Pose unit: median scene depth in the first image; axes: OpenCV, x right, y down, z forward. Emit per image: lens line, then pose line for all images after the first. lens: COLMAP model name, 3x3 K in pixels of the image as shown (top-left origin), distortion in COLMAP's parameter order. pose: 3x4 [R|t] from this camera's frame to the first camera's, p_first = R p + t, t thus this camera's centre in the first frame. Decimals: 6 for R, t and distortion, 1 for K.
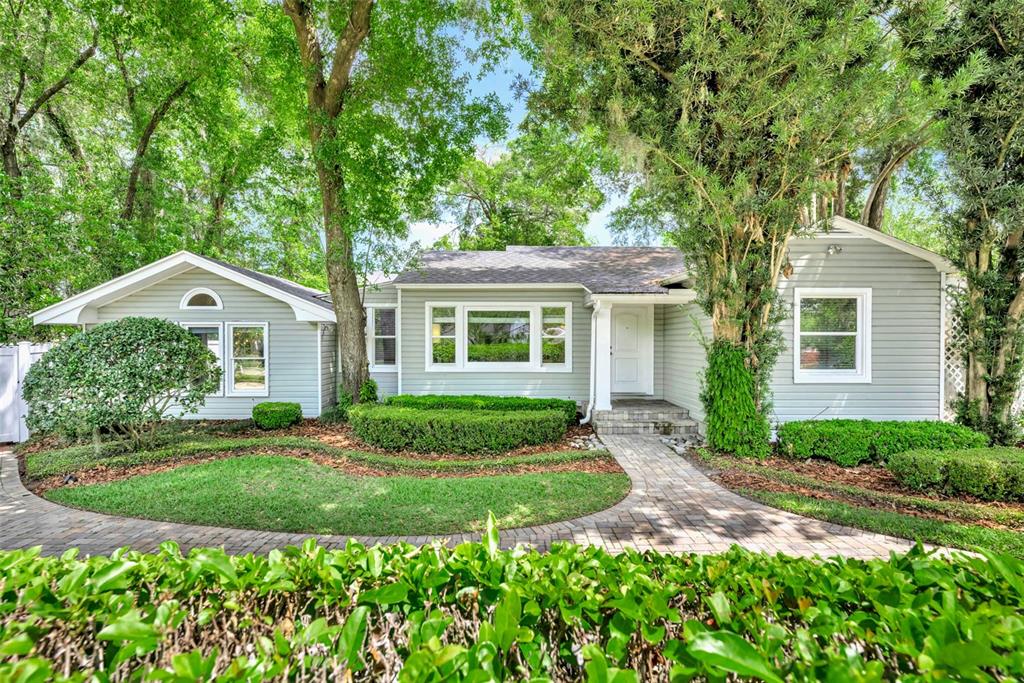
lens RADIAL K [[466.3, 0, 513.5], [0, 466.3, 343.4], [0, 0, 1]] dist [-0.001826, -0.000274]
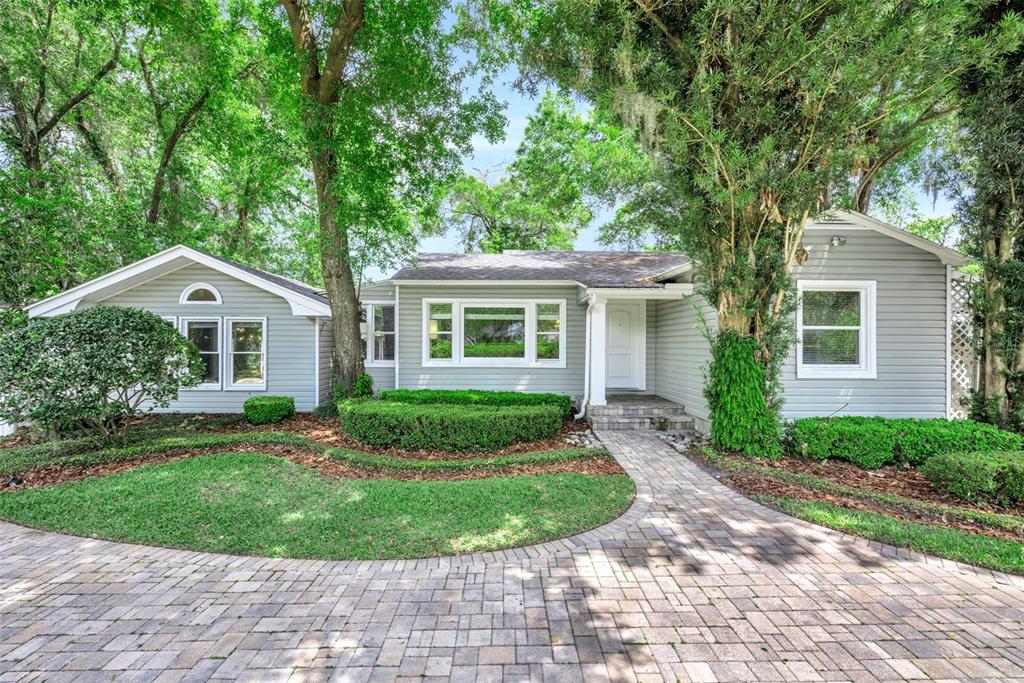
lens RADIAL K [[411.4, 0, 513.6], [0, 411.4, 341.7], [0, 0, 1]] dist [0.001058, 0.000176]
pose [[0.999979, 0.003924, 0.005163, 0.008581], [-0.003883, 0.999961, -0.007895, 0.019501], [-0.005194, 0.007875, 0.999956, 0.158399]]
